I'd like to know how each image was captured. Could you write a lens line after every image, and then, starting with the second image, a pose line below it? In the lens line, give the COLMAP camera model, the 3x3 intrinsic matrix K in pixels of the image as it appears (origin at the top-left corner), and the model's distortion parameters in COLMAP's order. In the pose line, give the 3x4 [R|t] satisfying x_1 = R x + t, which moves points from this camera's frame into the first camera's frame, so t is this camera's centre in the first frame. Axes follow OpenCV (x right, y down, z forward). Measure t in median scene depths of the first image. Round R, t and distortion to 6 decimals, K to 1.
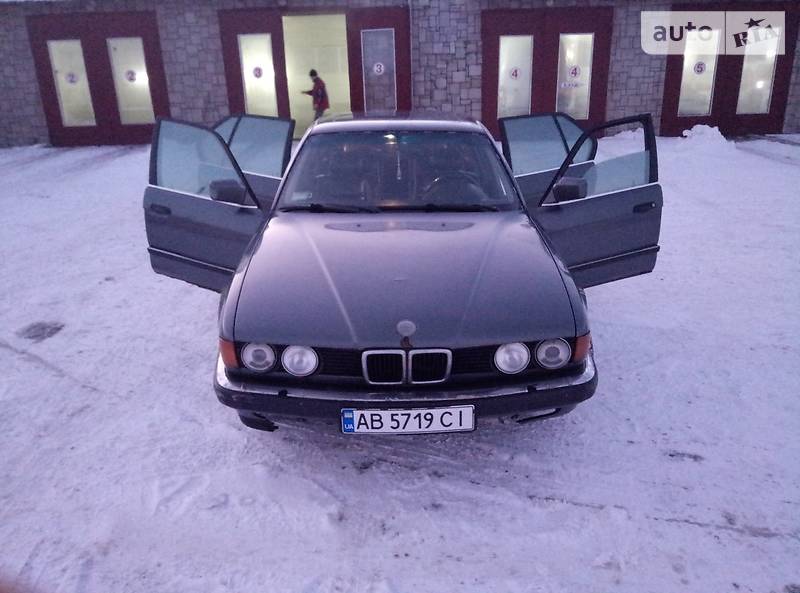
lens RADIAL K [[608.4, 0, 404.8], [0, 608.4, 286.9], [0, 0, 1]] dist [0.026903, -0.032648]
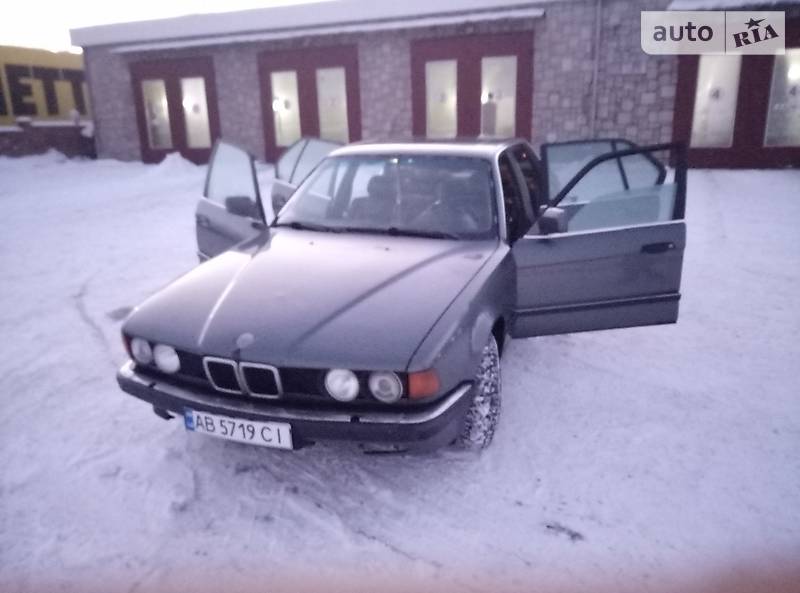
lens RADIAL K [[608.4, 0, 404.8], [0, 608.4, 286.9], [0, 0, 1]] dist [0.026903, -0.032648]
pose [[0.931965, 0.094743, -0.349950, 0.505218], [-0.106860, 0.994154, -0.015433, -0.031117], [0.346443, 0.051778, 0.936641, 0.085810]]
